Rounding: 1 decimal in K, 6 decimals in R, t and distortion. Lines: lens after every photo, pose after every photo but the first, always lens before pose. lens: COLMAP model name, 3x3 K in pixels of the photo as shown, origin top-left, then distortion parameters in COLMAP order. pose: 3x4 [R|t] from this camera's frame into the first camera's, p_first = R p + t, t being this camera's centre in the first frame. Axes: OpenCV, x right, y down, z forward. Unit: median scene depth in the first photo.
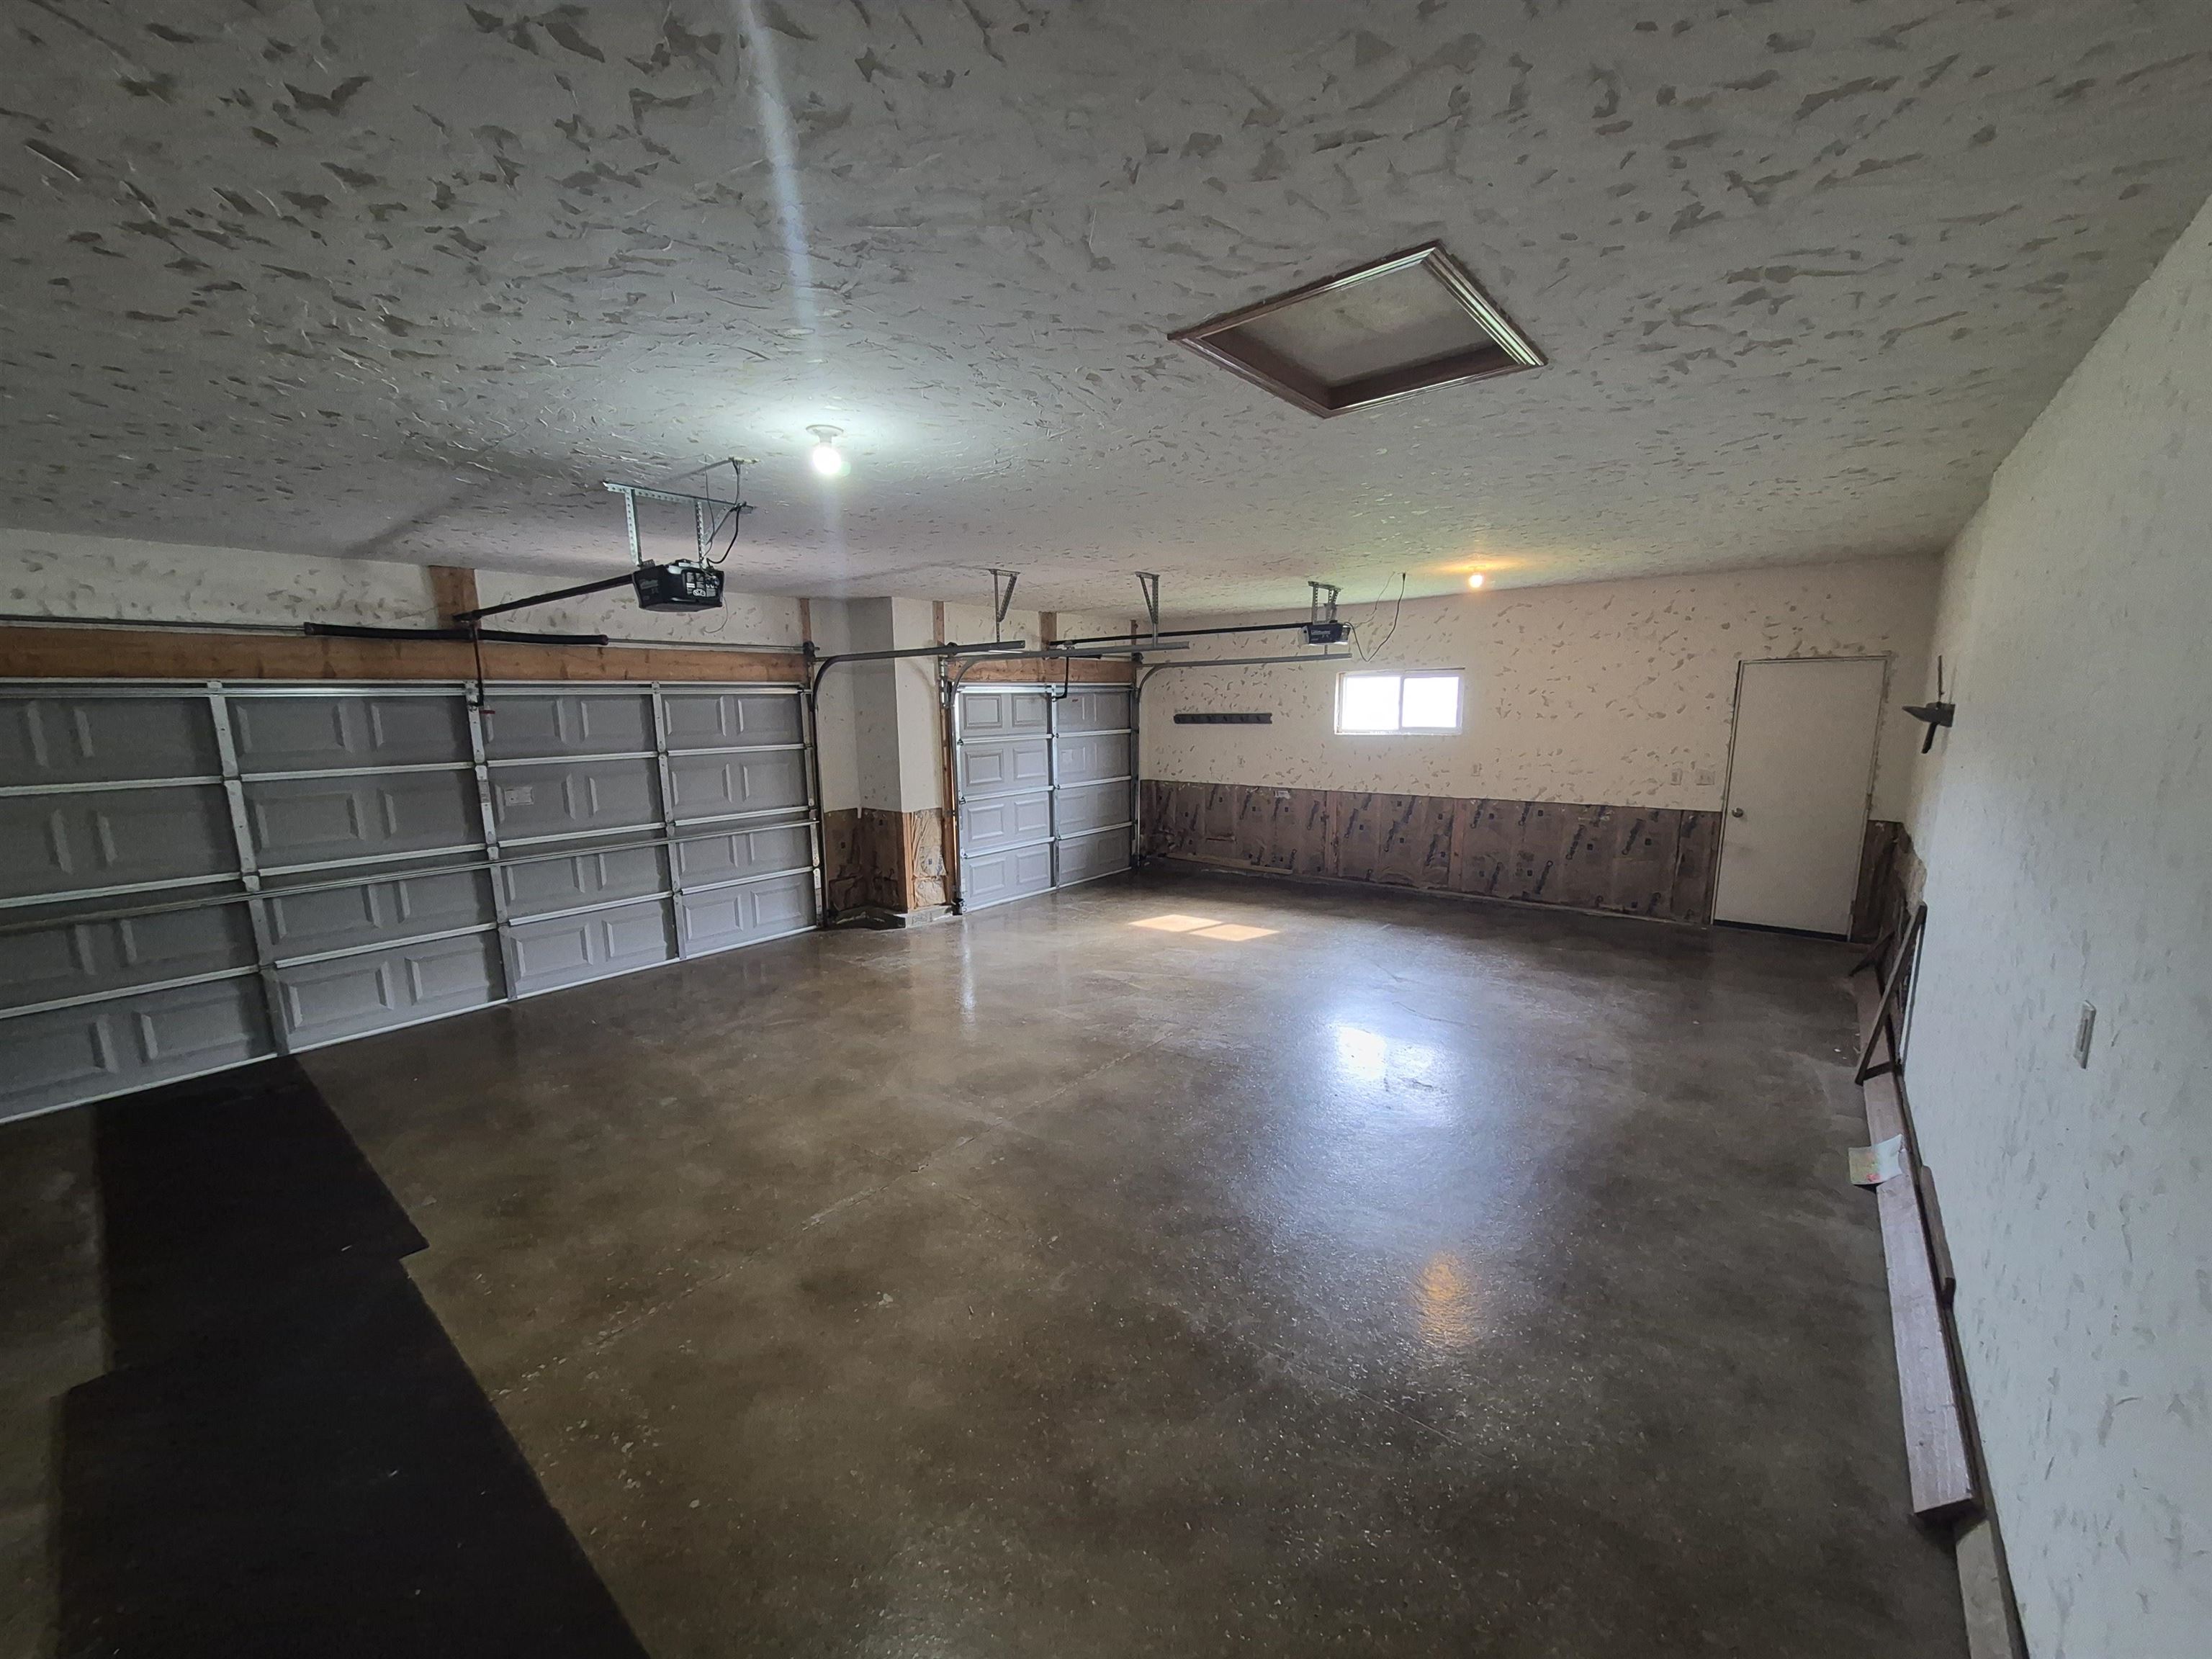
lens RADIAL K [[871.4, 0, 1080.9], [0, 871.4, 840.9], [0, 0, 1]] dist [0.004355, 0.000306]
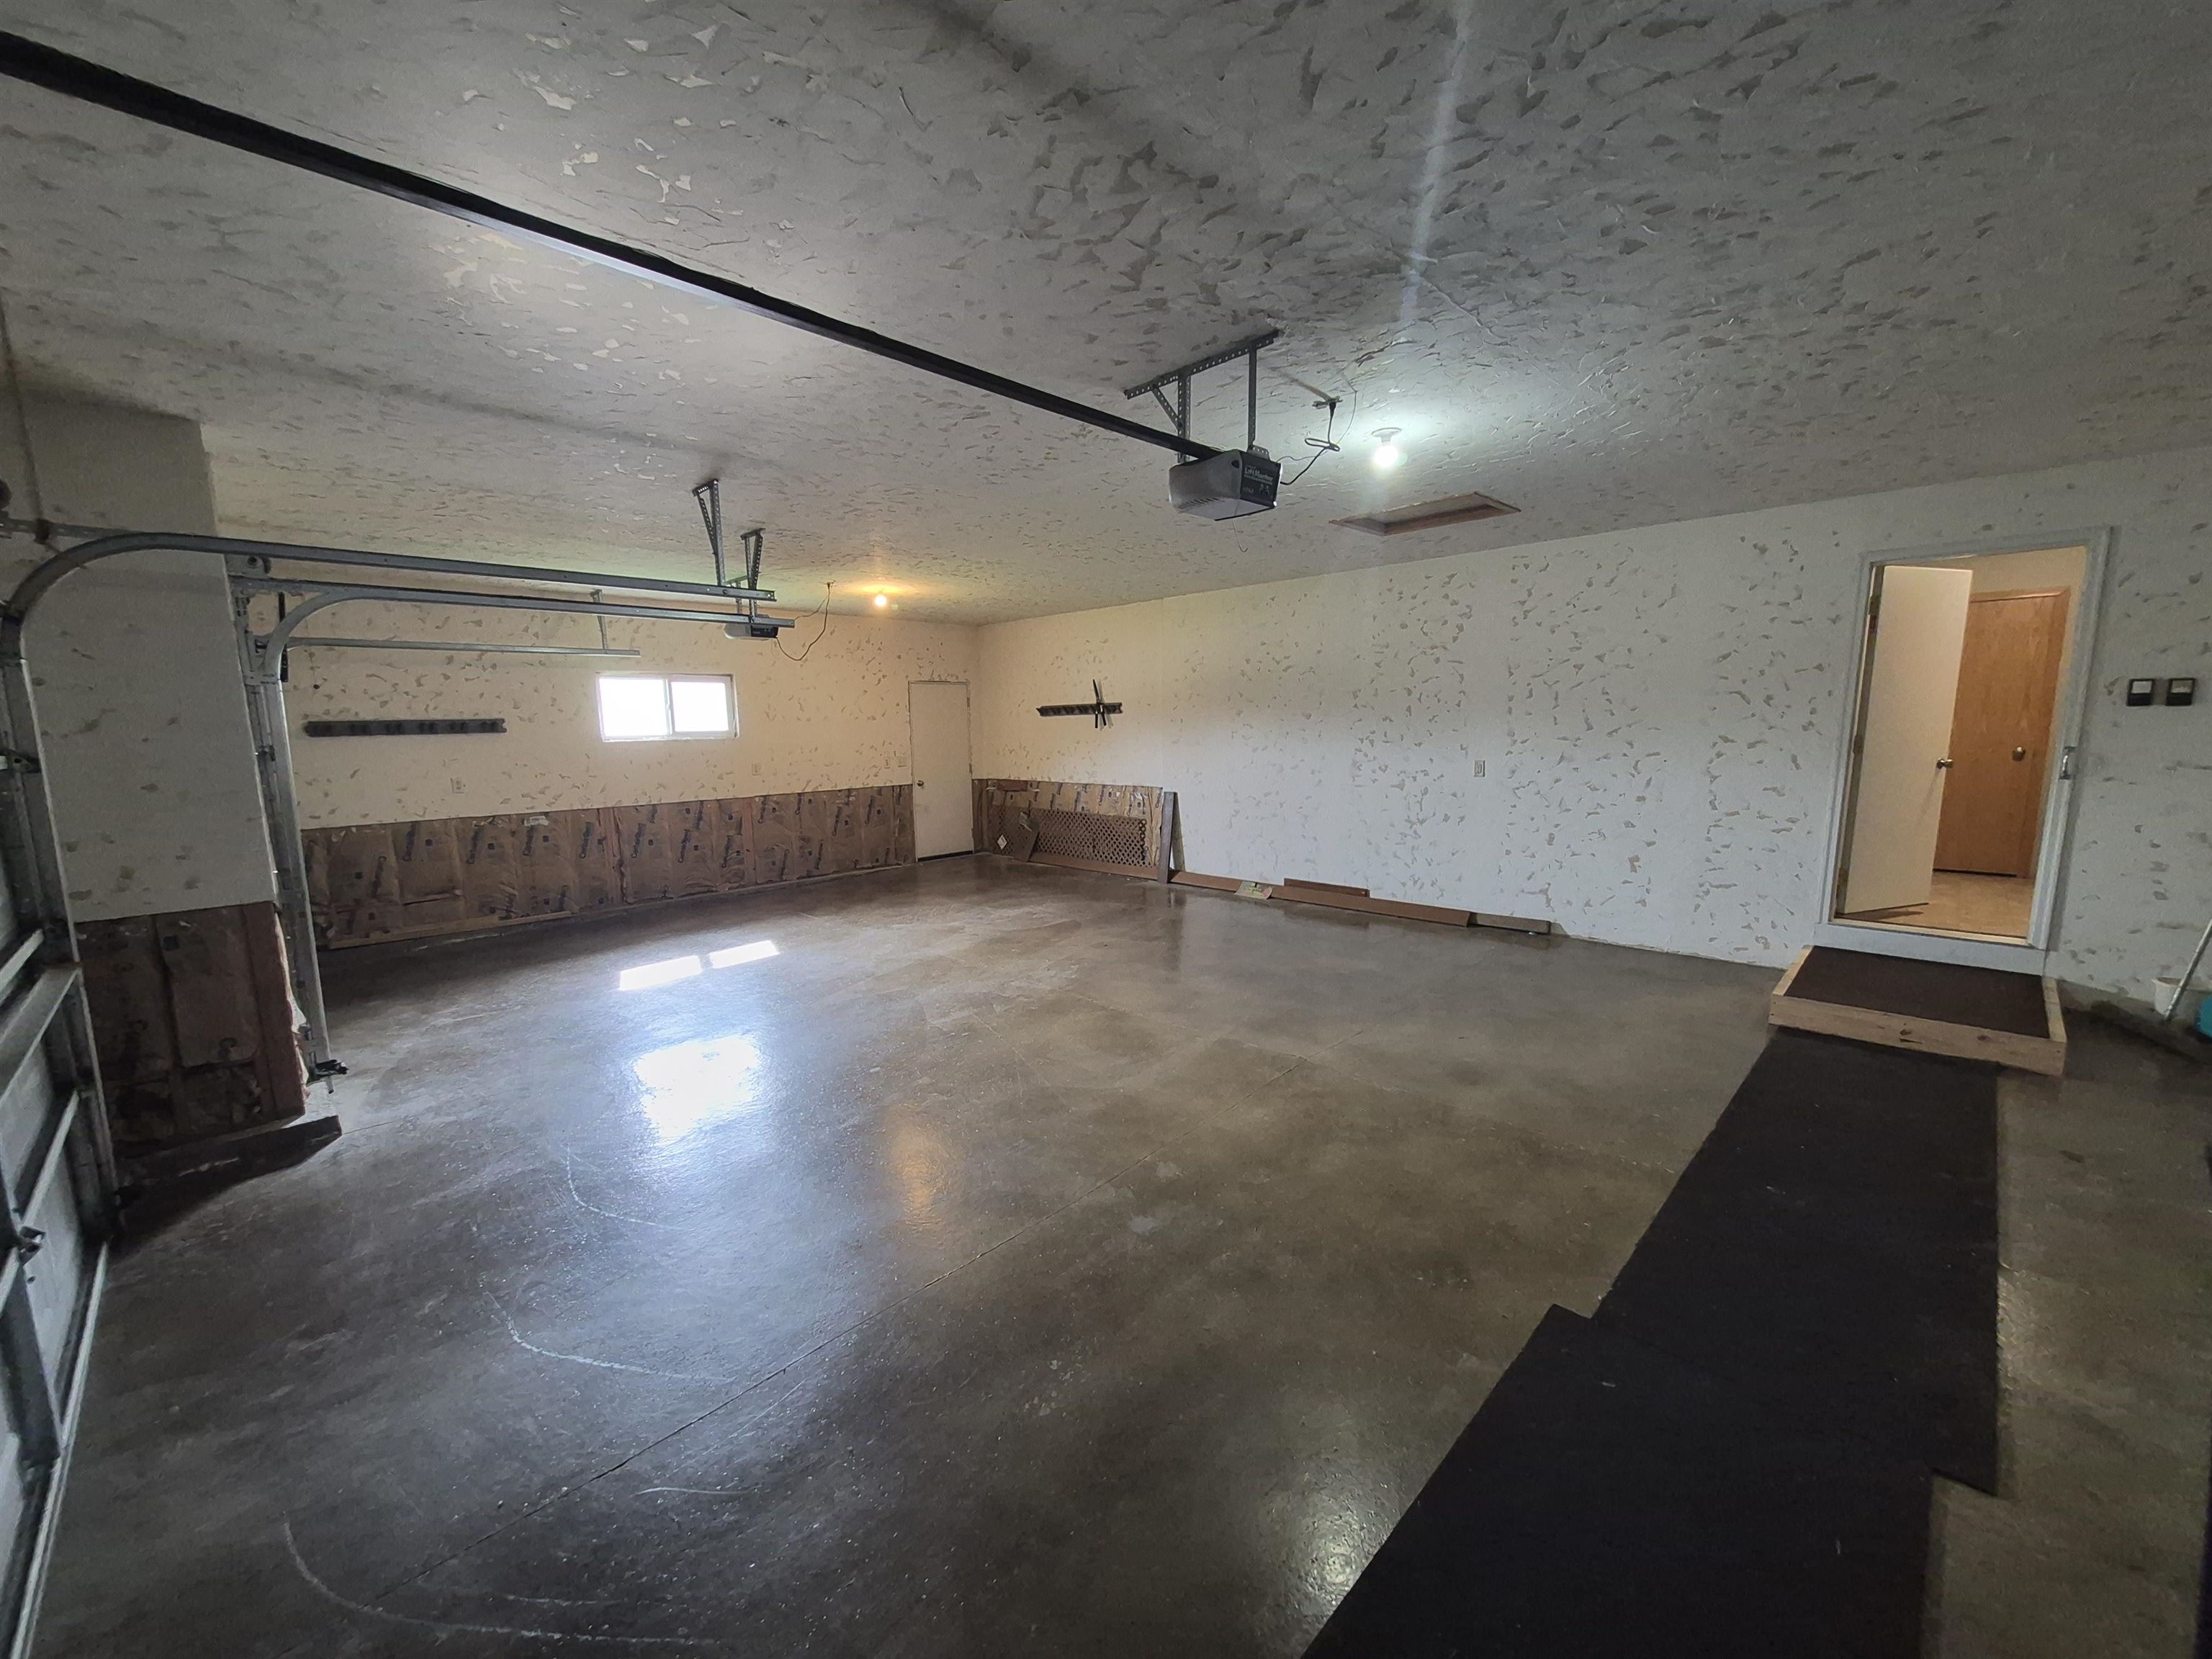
lens RADIAL K [[871.4, 0, 1080.9], [0, 871.4, 840.9], [0, 0, 1]] dist [0.004355, 0.000306]
pose [[0.087575, -0.119919, 0.988914, -0.644877], [0.176022, 0.978970, 0.103126, -0.038006], [-0.980483, 0.165039, 0.106841, 0.543024]]
